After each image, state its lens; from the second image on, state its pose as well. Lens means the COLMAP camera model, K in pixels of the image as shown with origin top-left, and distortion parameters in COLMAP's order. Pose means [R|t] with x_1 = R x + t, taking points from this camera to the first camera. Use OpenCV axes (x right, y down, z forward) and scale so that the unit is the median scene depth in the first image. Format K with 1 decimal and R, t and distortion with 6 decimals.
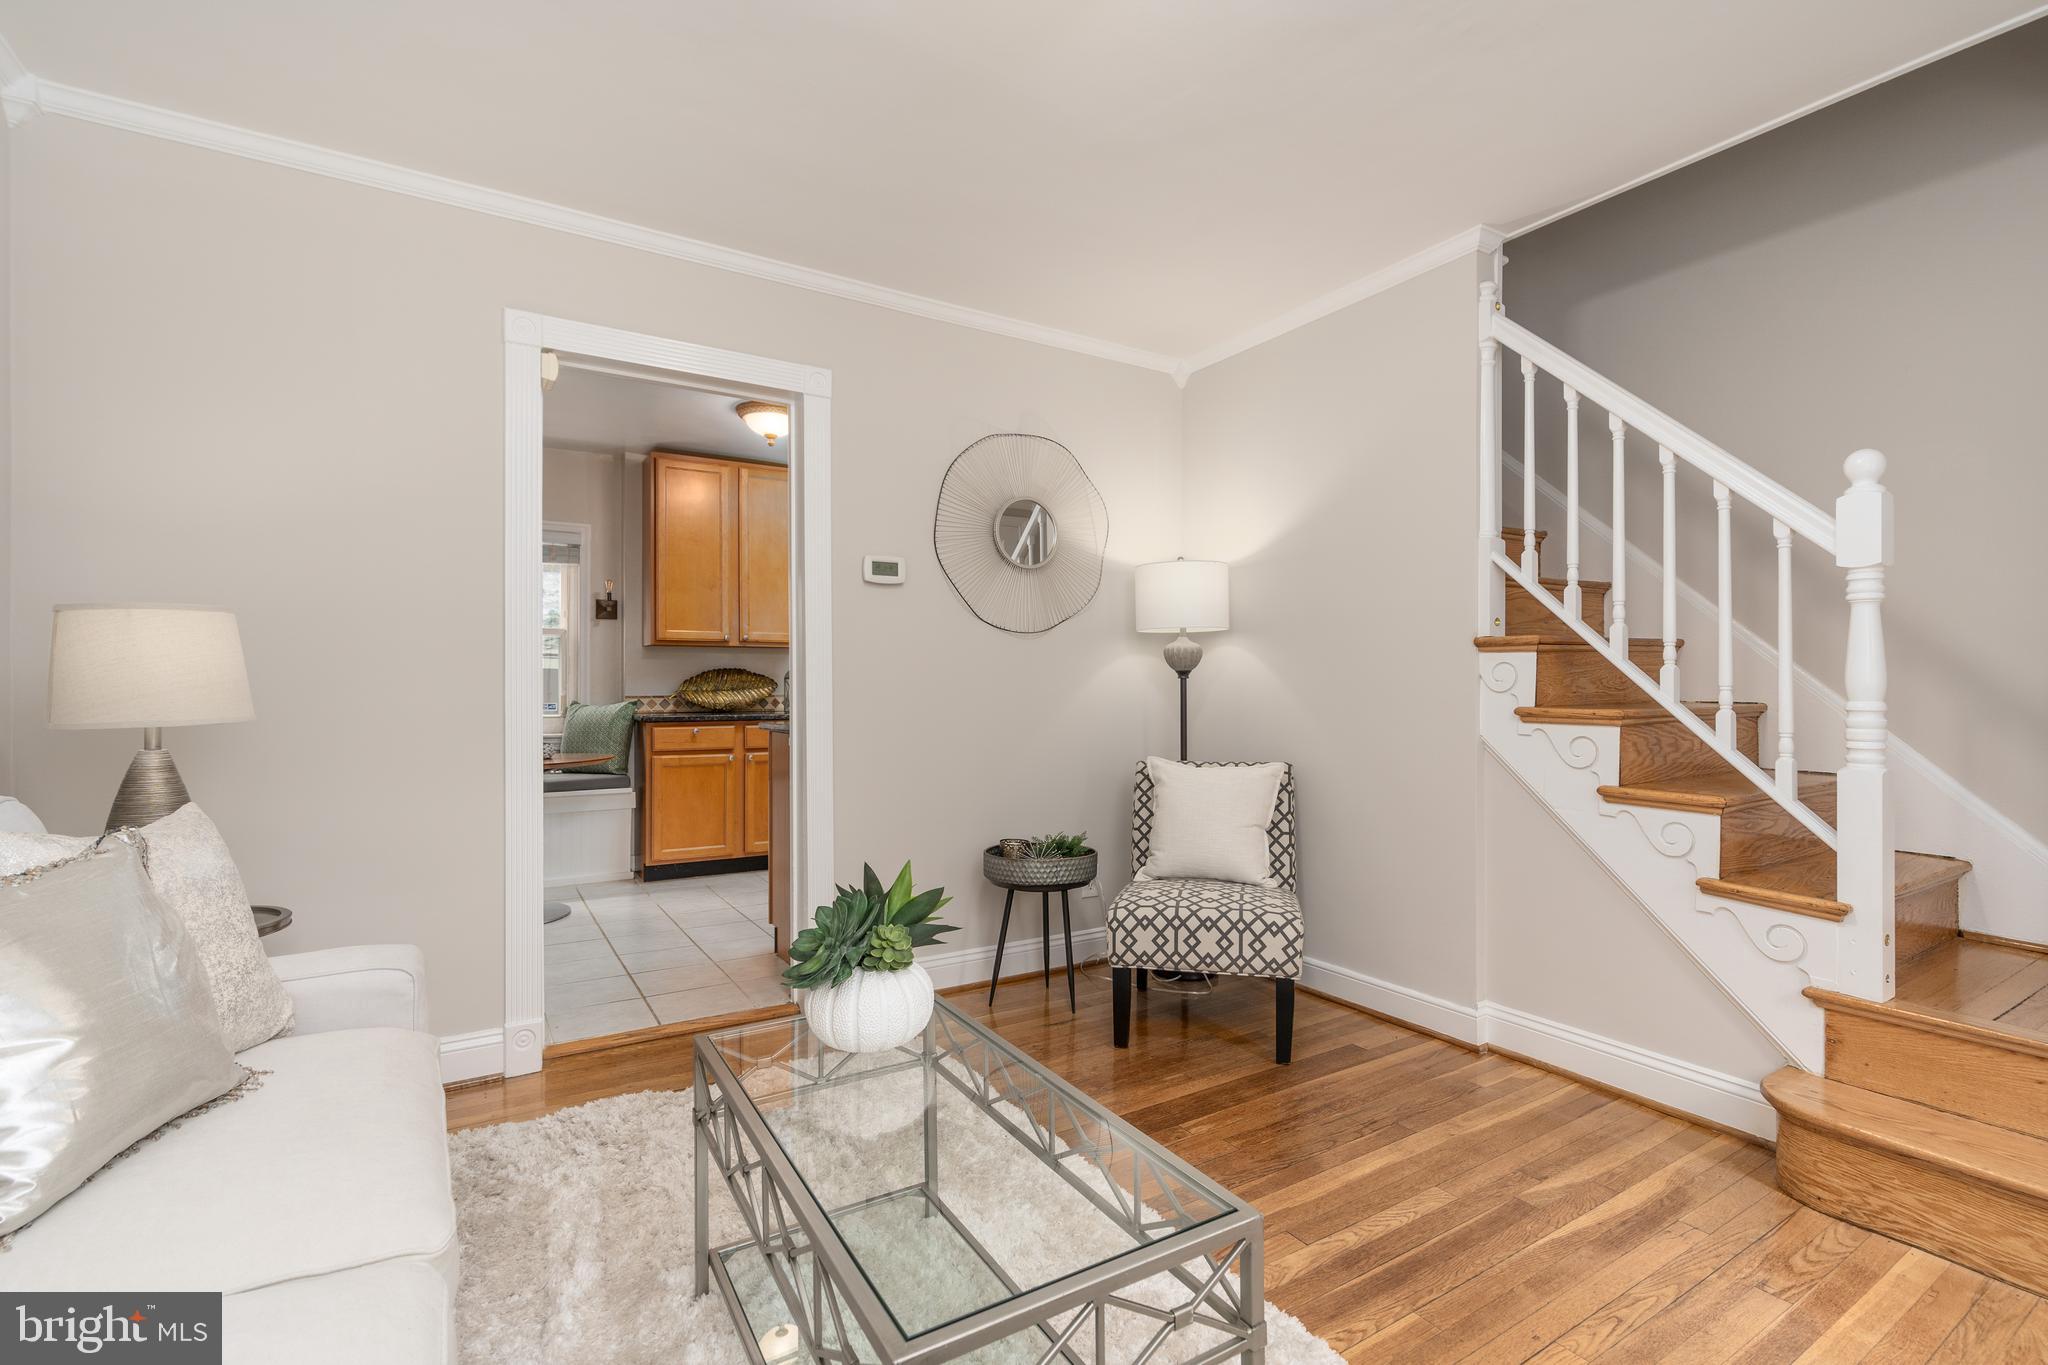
lens RADIAL K [[940.0, 0, 1024.0], [0, 940.0, 682.5], [0, 0, 1]] dist [-0.001376, 0.000211]
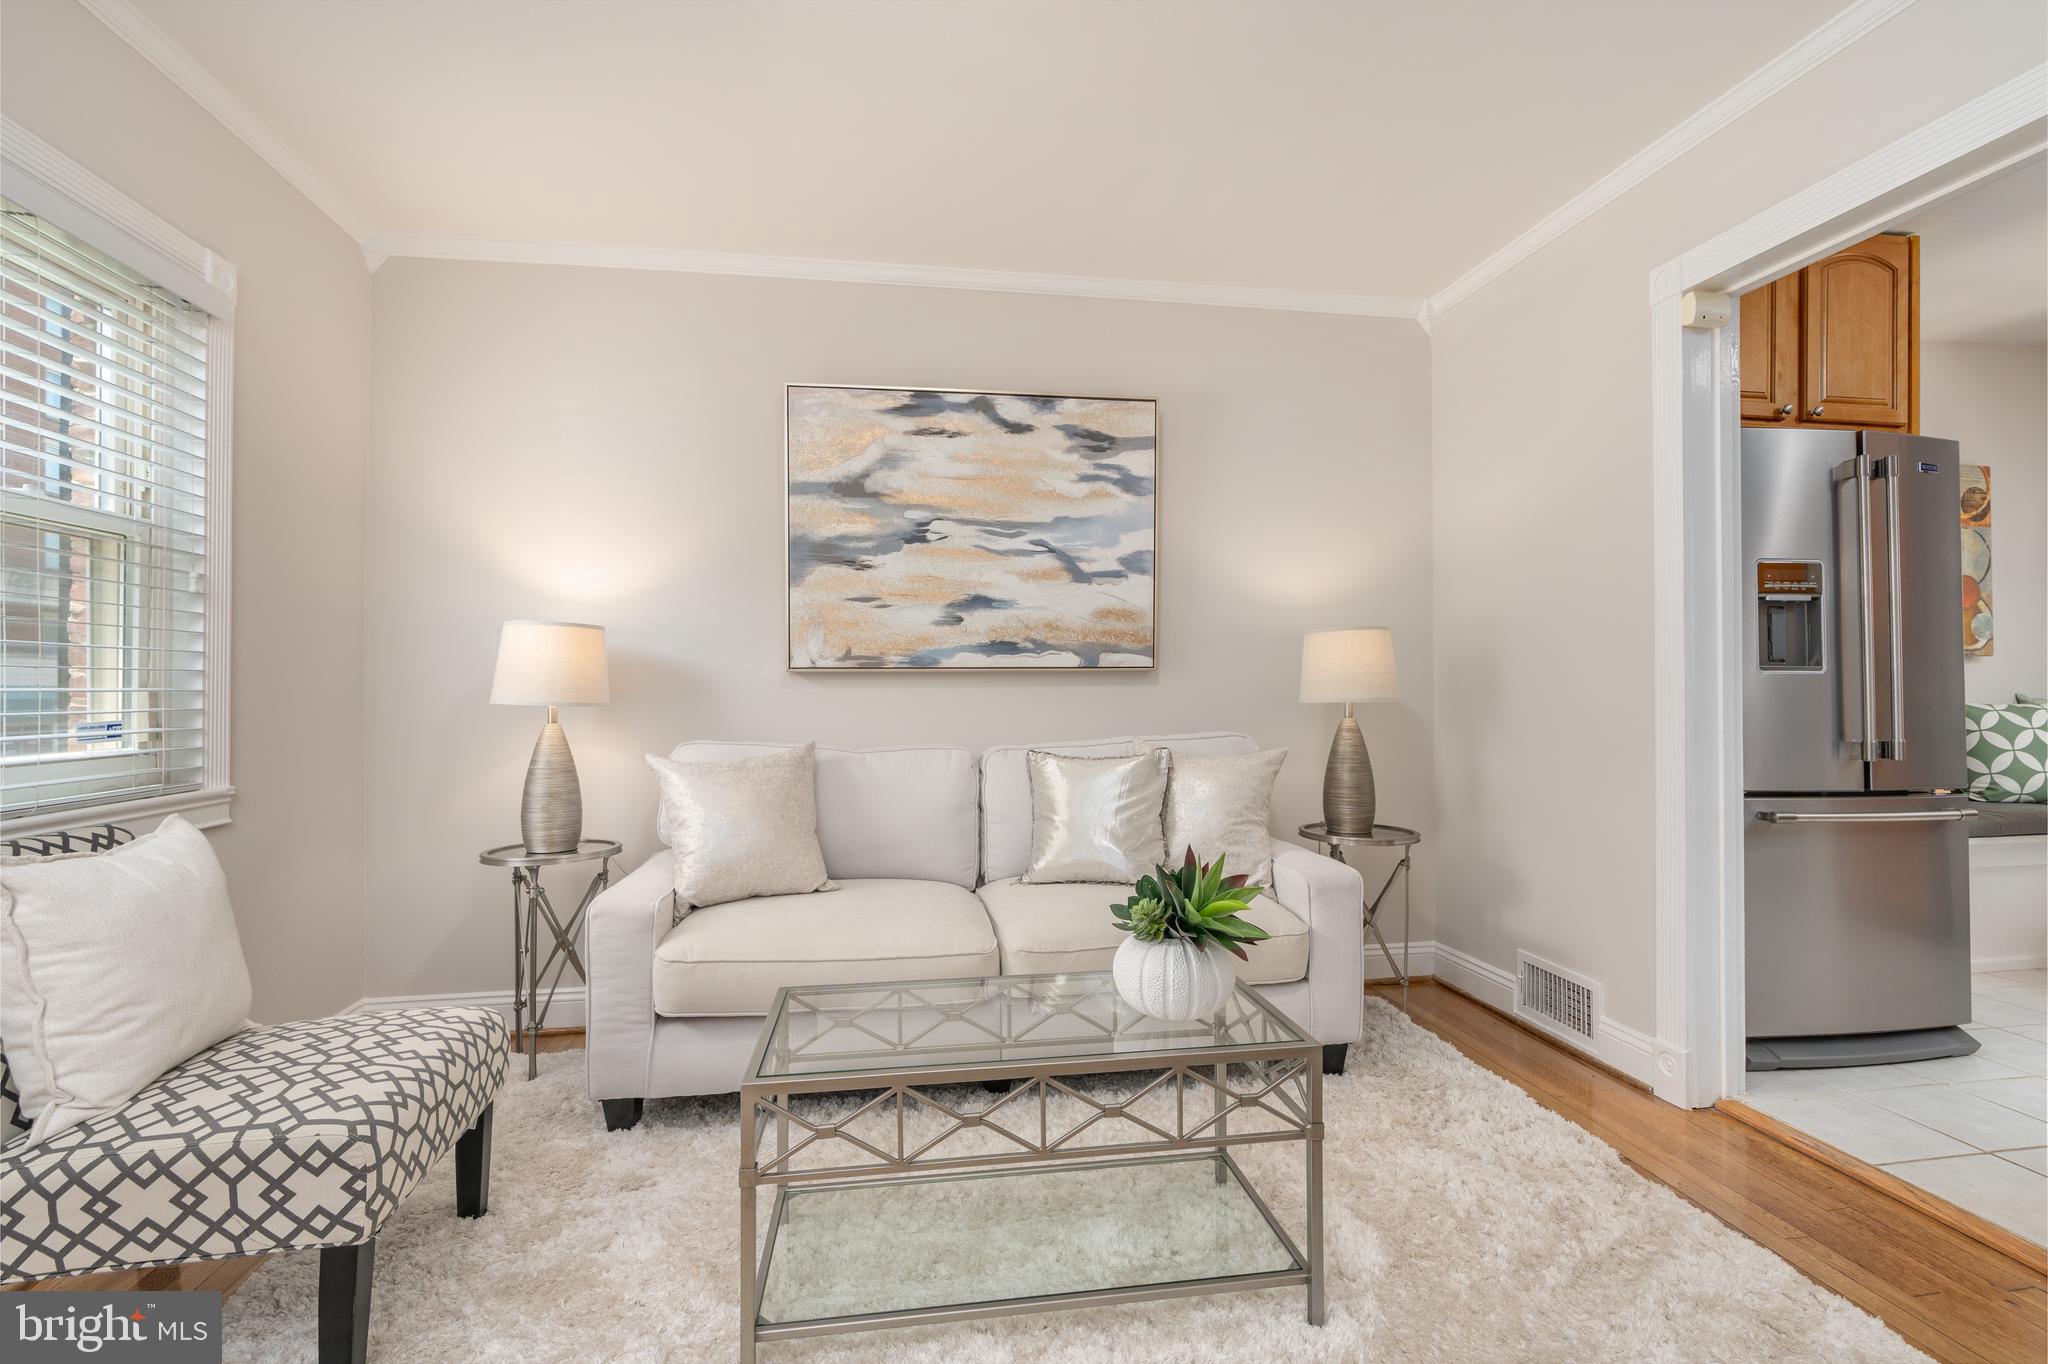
lens RADIAL K [[919.1, 0, 1028.2], [0, 919.1, 676.5], [0, 0, 1]] dist [-0.004682, -0.000023]
pose [[-0.392269, -0.008724, -0.919809, 0.271349], [0.008068, 0.999884, -0.012924, 0.006310], [0.919815, -0.012490, -0.392153, 0.399269]]
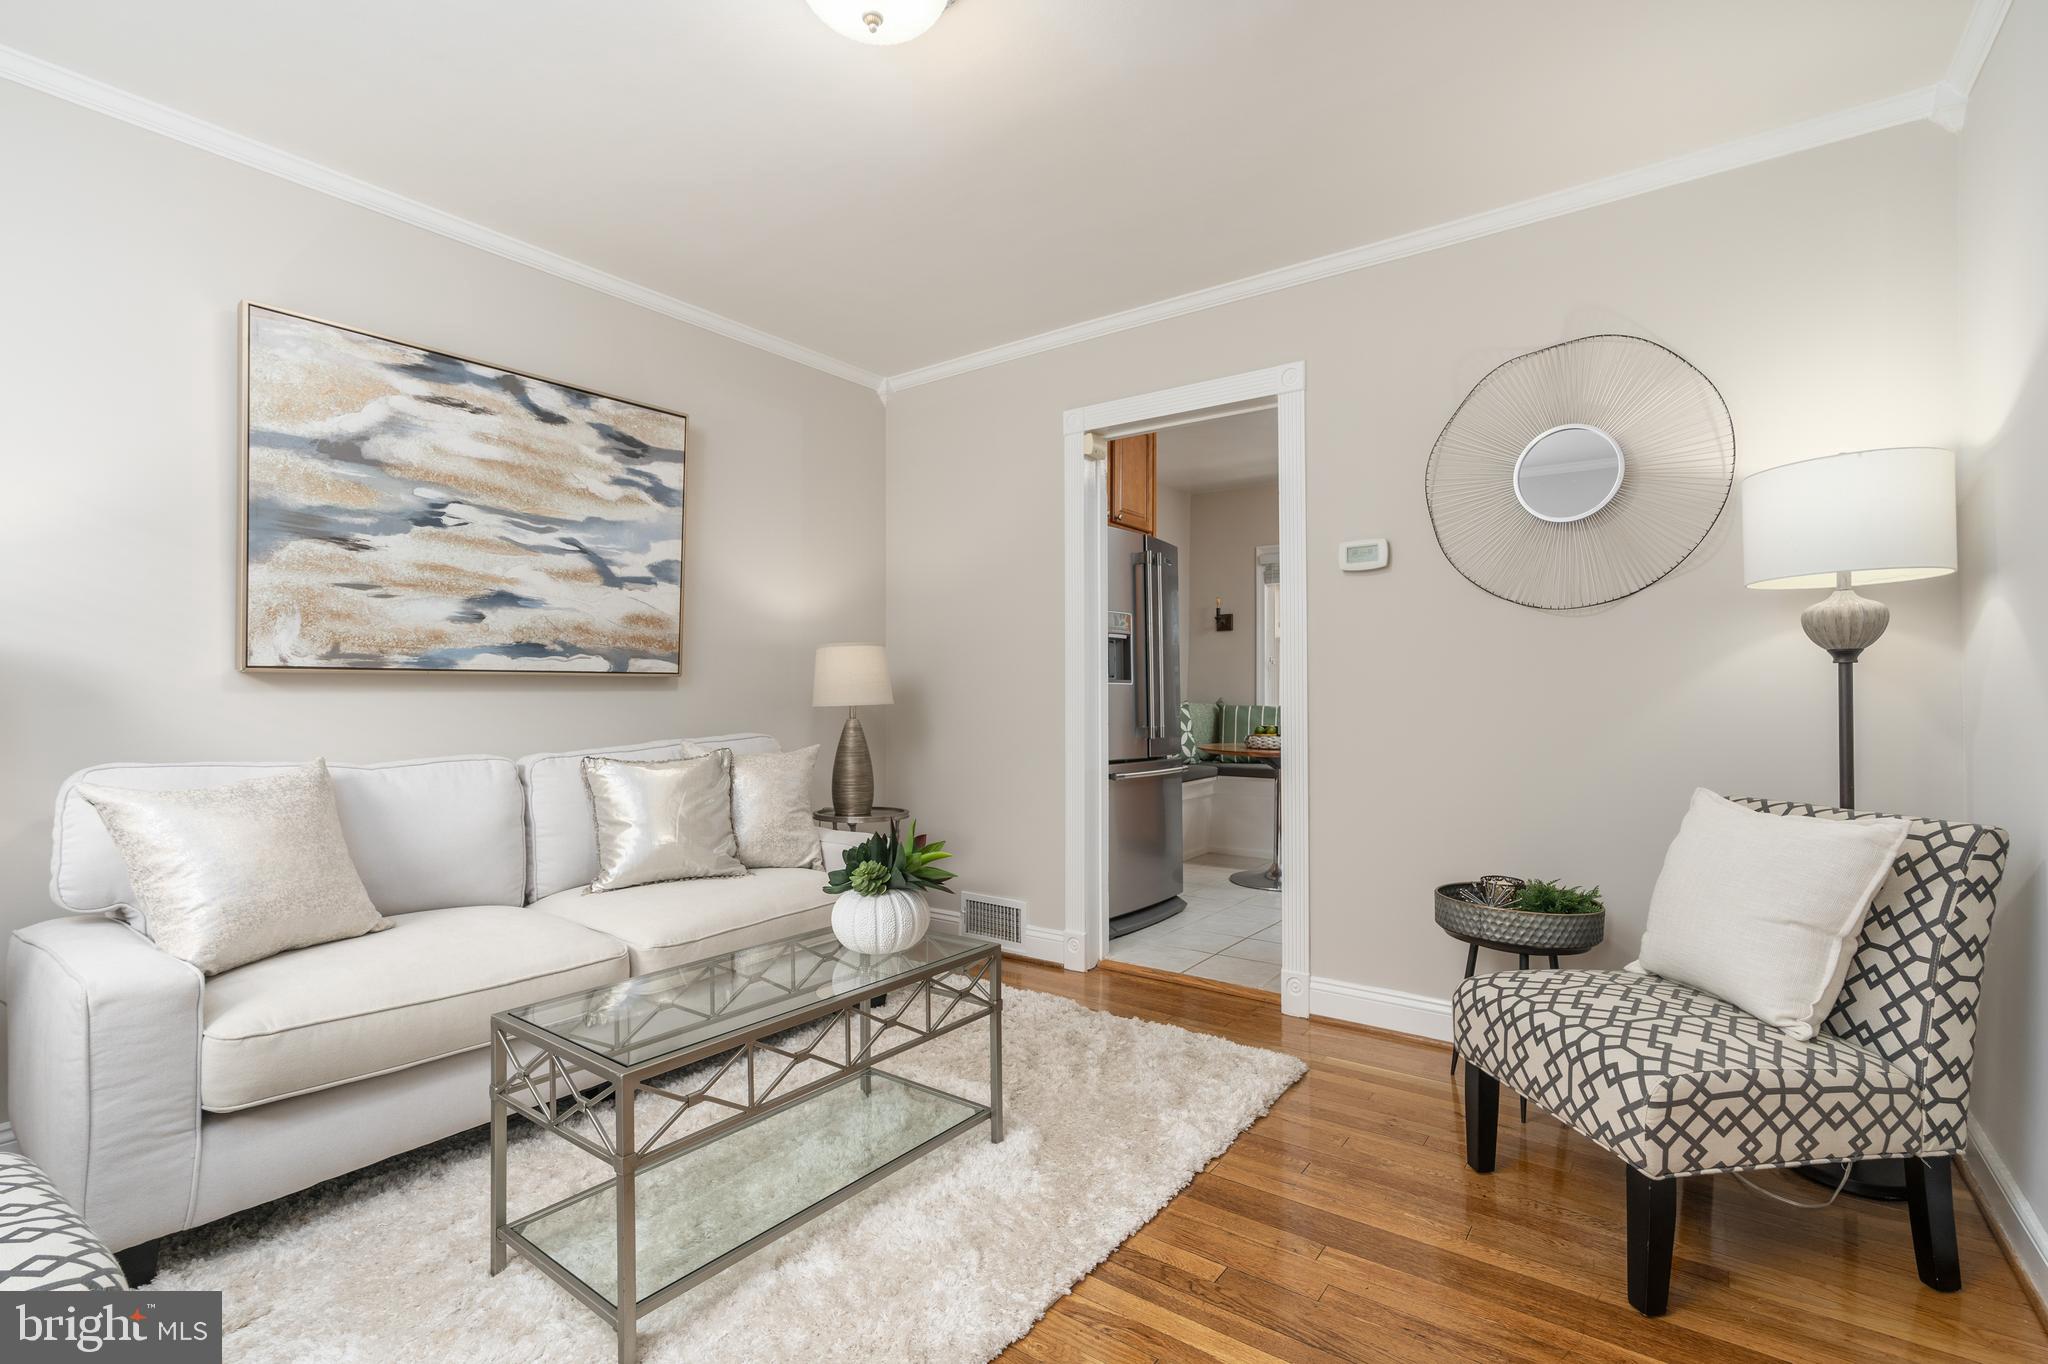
lens RADIAL K [[940.0, 0, 1024.0], [0, 940.0, 682.0], [0, 0, 1]] dist [-0.001376, 0.000211]
pose [[0.363332, -0.011906, -0.931584, 0.365023], [0.006250, 0.999927, -0.010341, 0.006982], [0.931639, -0.002065, 0.363380, 0.224618]]
